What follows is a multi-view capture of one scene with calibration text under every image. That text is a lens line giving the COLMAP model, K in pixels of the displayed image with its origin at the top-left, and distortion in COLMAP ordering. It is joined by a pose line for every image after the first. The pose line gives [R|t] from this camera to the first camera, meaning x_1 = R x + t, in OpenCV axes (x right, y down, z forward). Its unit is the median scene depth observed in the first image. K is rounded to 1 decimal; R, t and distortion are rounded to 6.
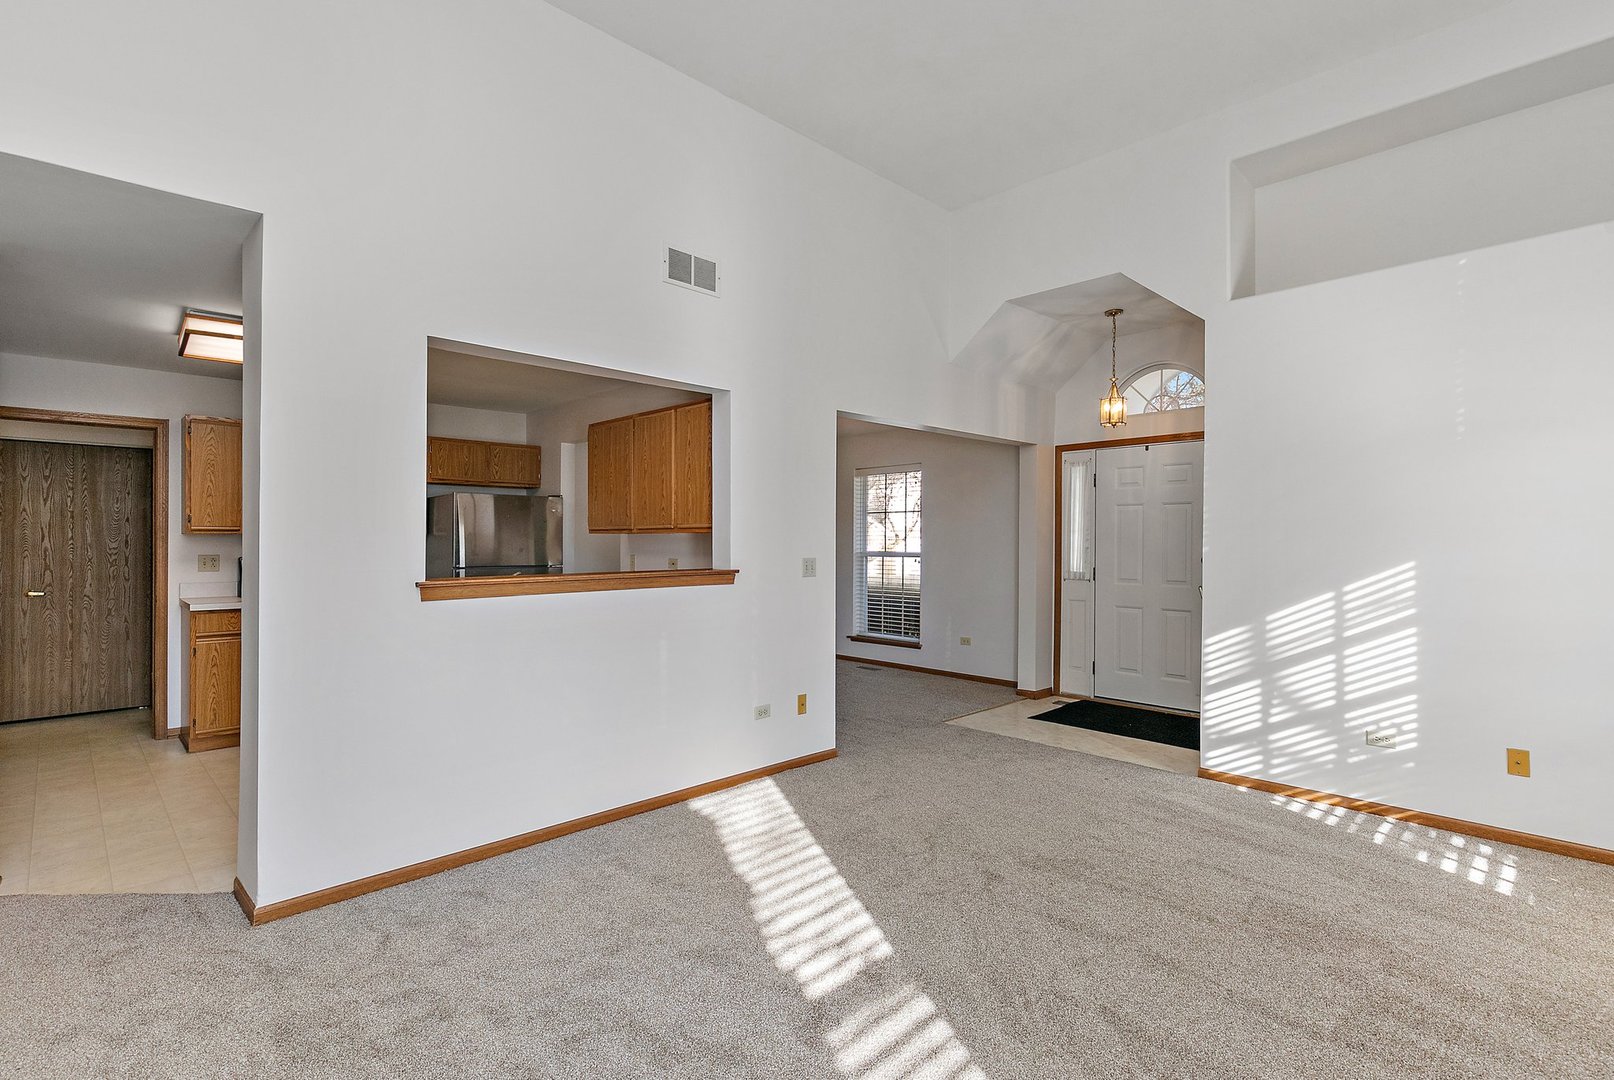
lens RADIAL K [[765.0, 0, 807.0], [0, 765.0, 540.0], [0, 0, 1]] dist [-0.000916, -0.000248]
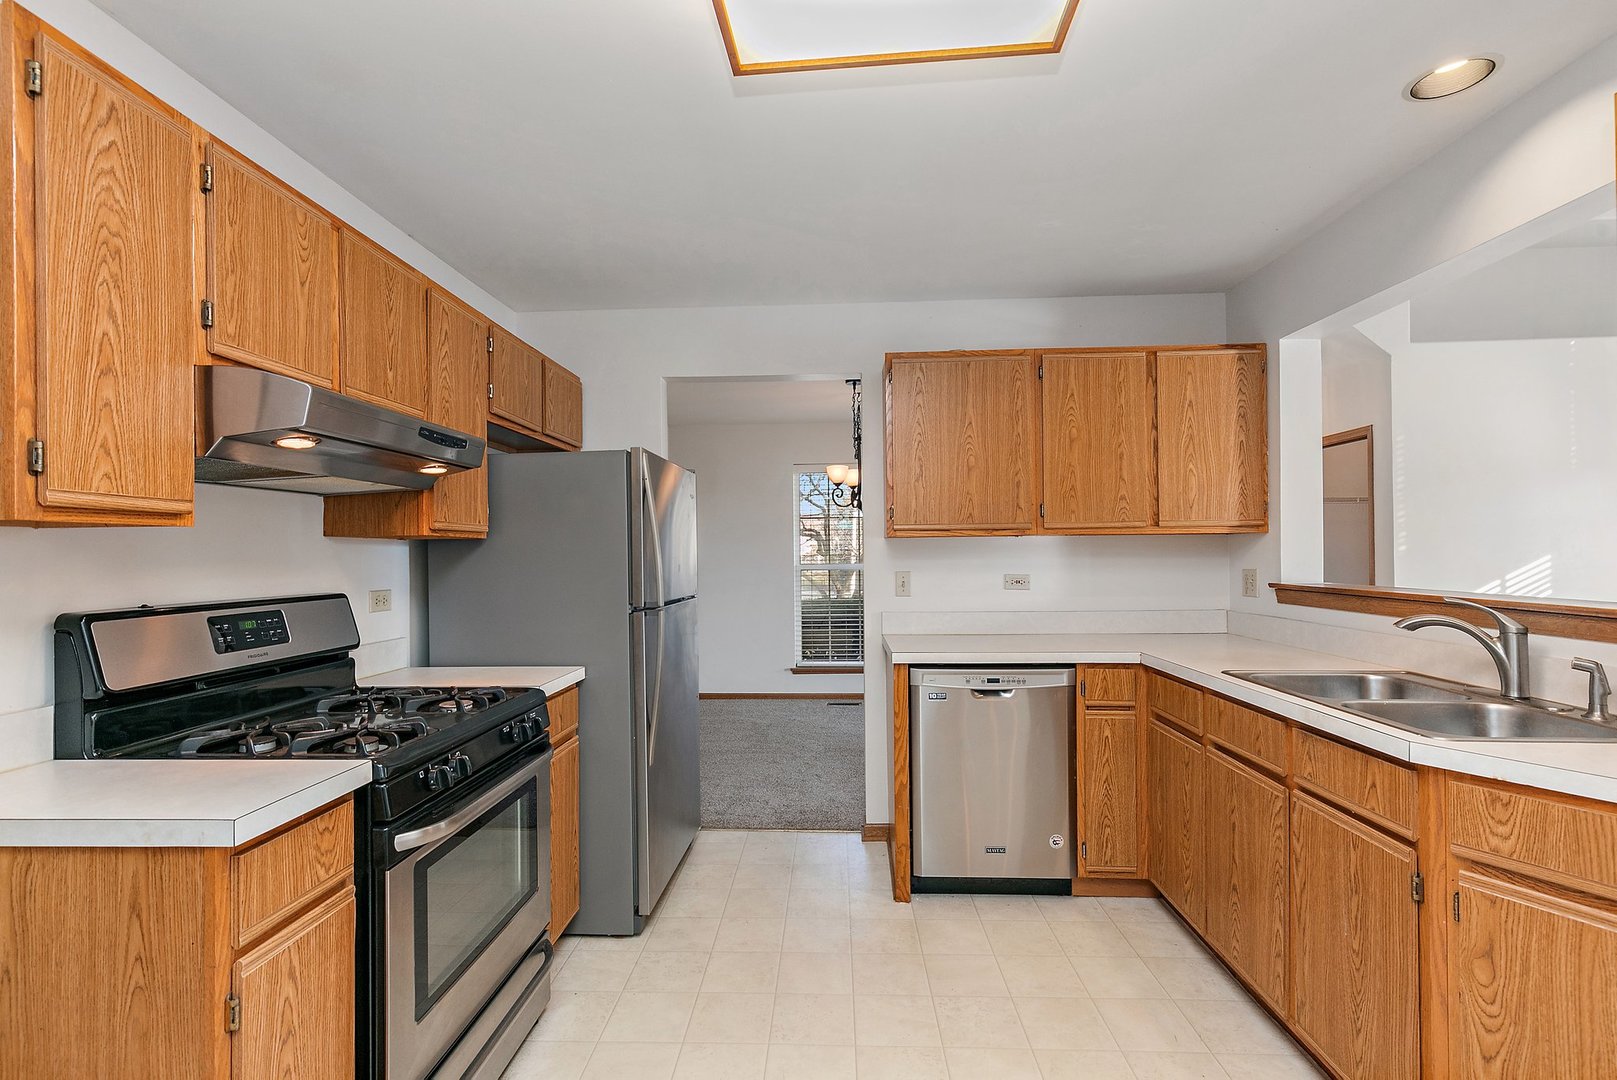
lens RADIAL K [[739.1, 0, 804.1], [0, 739.1, 551.3], [0, 0, 1]] dist [0.002638, -0.000022]
pose [[0.732182, -0.008294, 0.681059, -0.814782], [0.014246, 0.999894, -0.003138, 0.004561], [-0.680961, 0.012000, 0.732222, 0.698062]]
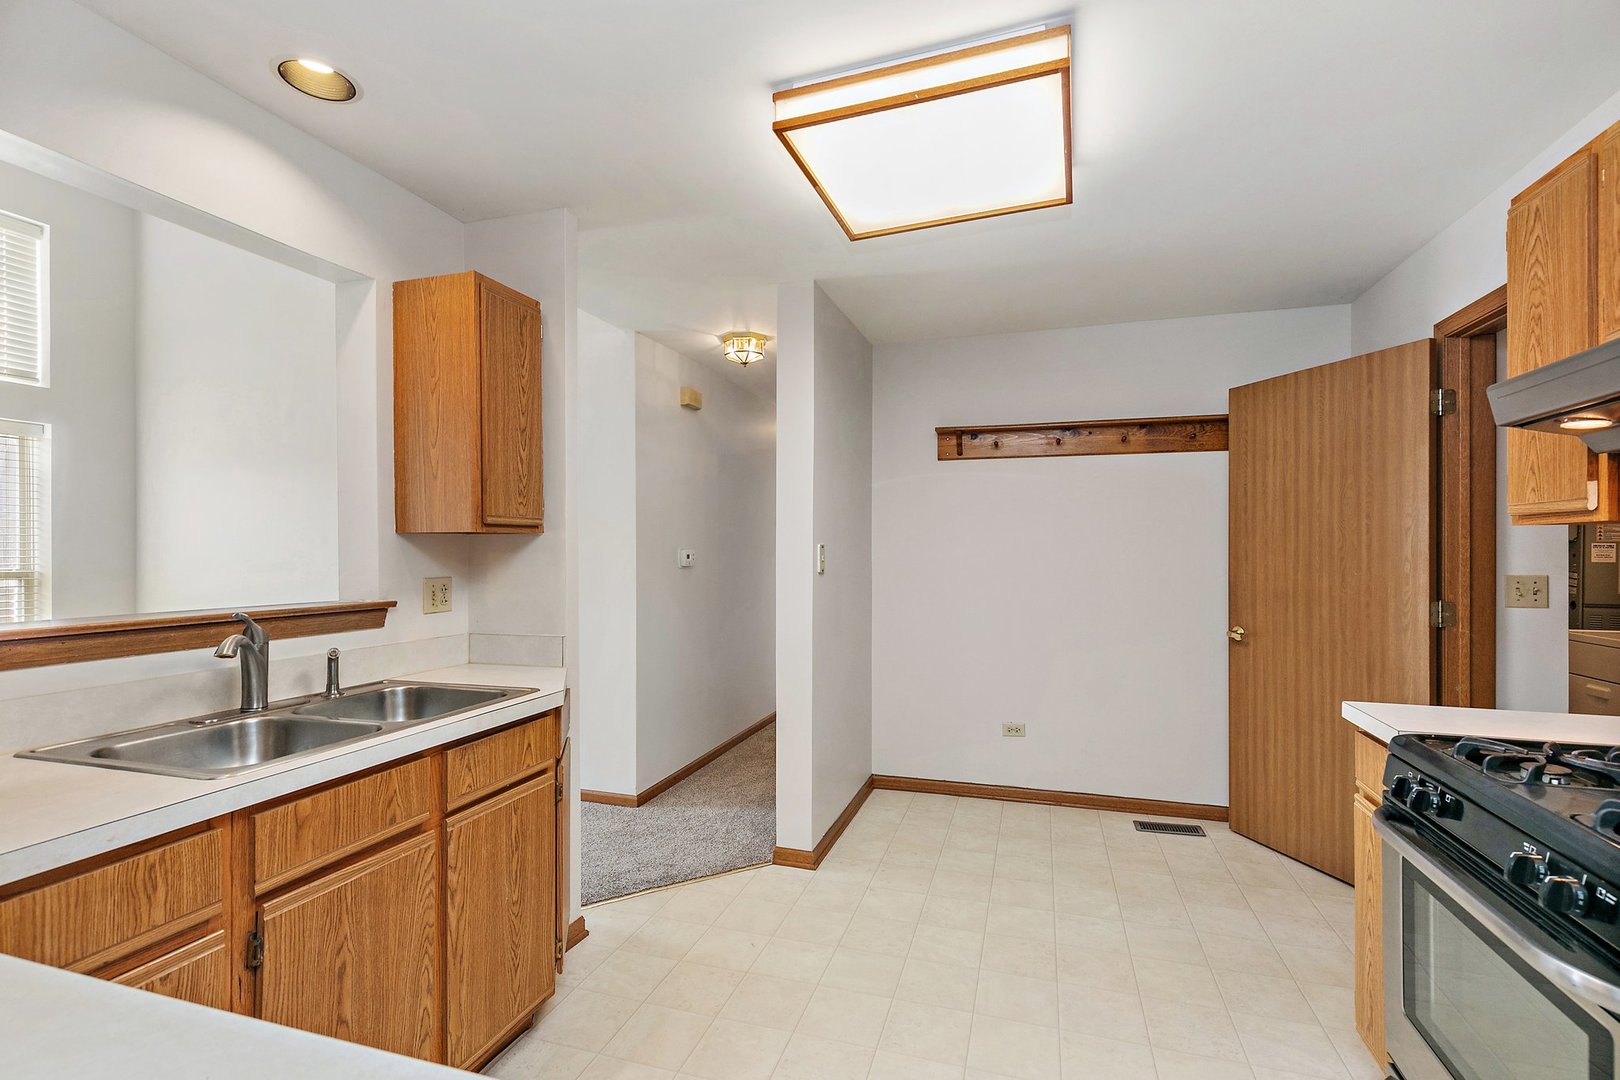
lens RADIAL K [[740.5, 0, 805.6], [0, 740.5, 551.4], [0, 0, 1]] dist [0.002638, -0.000022]
pose [[-0.887616, 0.002376, -0.460578, -0.360121], [-0.001079, 0.999973, 0.007240, 0.001360], [0.460583, 0.006923, -0.887590, 1.191061]]
